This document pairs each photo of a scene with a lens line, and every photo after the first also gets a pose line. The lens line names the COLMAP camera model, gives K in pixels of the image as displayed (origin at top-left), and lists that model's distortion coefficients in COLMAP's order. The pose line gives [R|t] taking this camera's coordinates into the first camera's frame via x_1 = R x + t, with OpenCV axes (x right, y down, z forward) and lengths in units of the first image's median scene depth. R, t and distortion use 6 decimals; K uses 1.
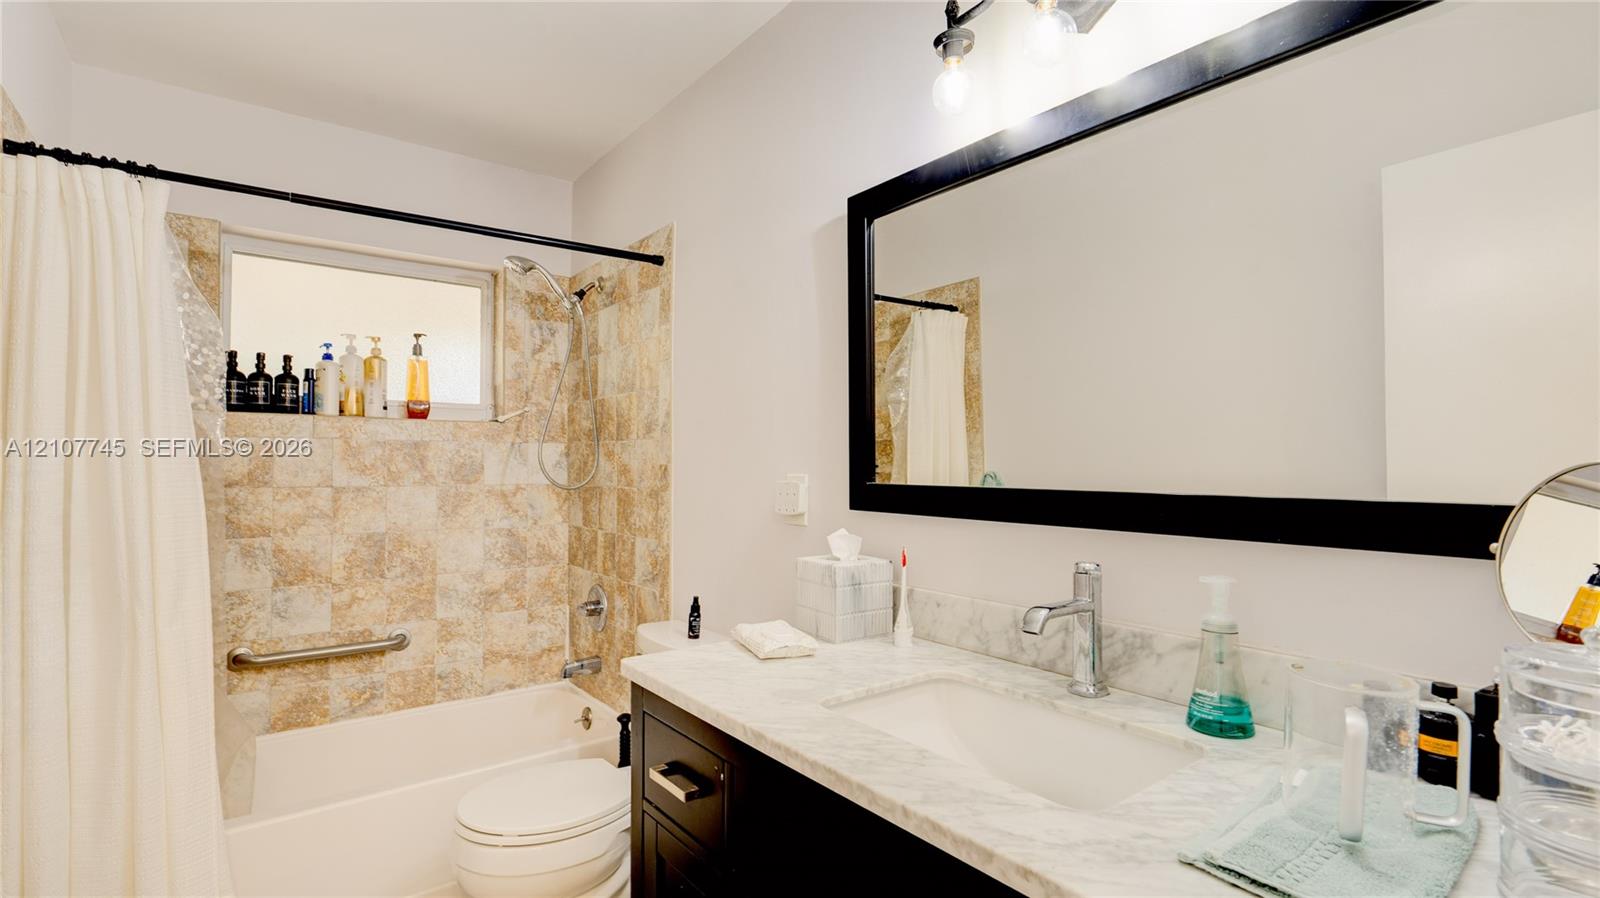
lens RADIAL K [[756.6, 0, 804.9], [0, 756.6, 448.6], [0, 0, 1]] dist [0.002411, -0.001349]
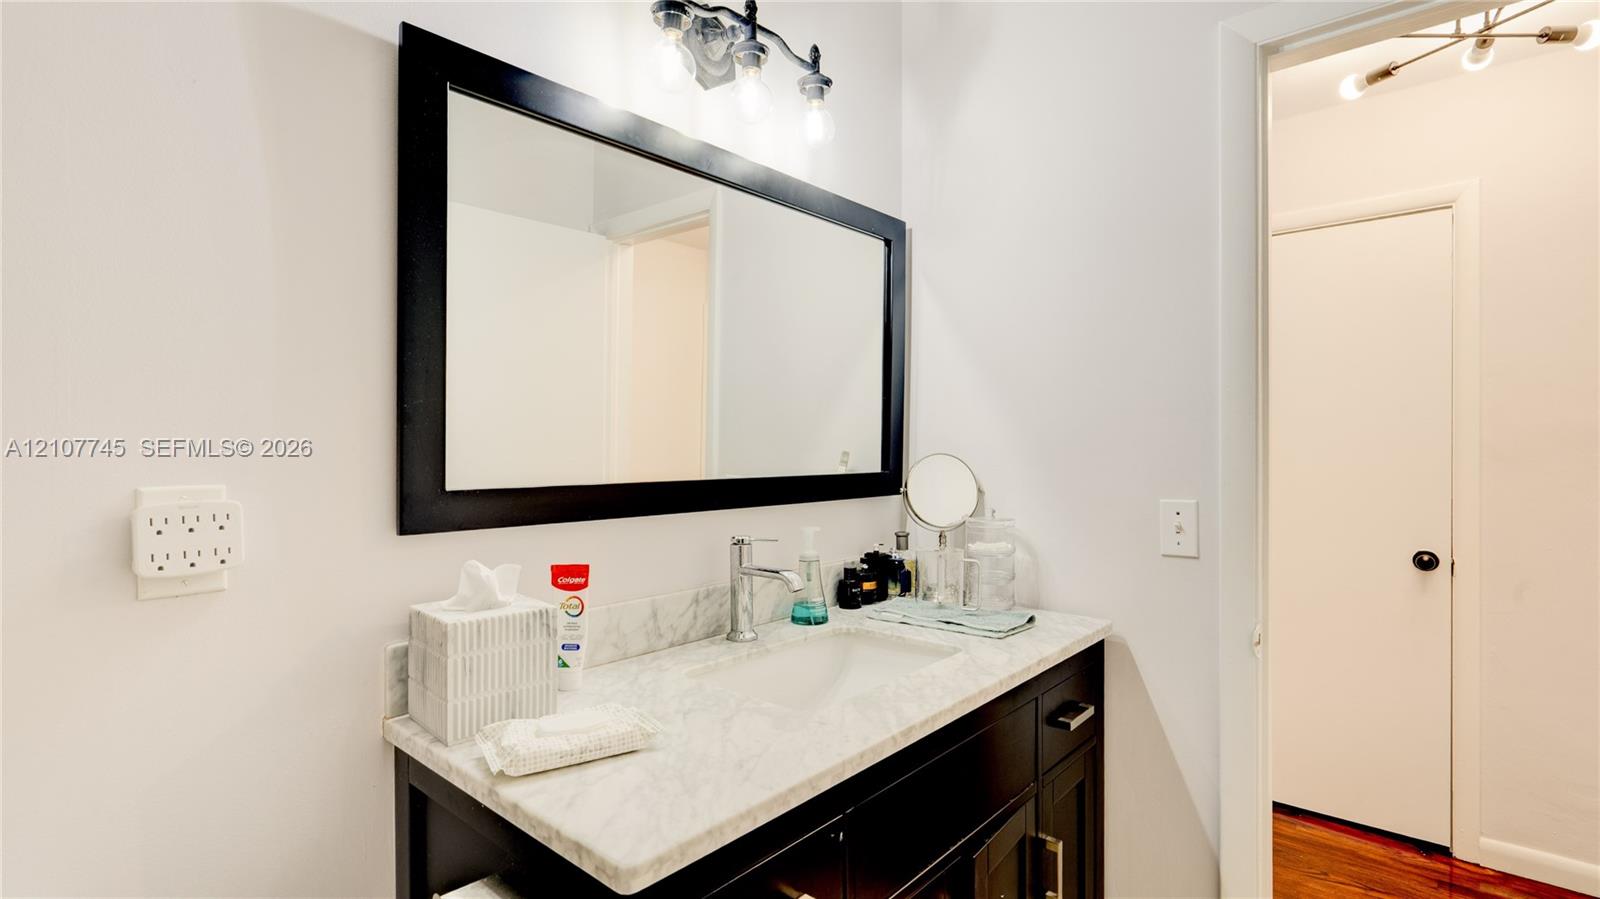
lens RADIAL K [[756.6, 0, 807.1], [0, 756.6, 450.8], [0, 0, 1]] dist [0.002411, -0.001349]
pose [[-0.214524, -0.003706, 0.976712, -0.807545], [-0.019008, 0.999819, -0.000381, 0.007854], [-0.976534, -0.018648, -0.214555, 1.079220]]
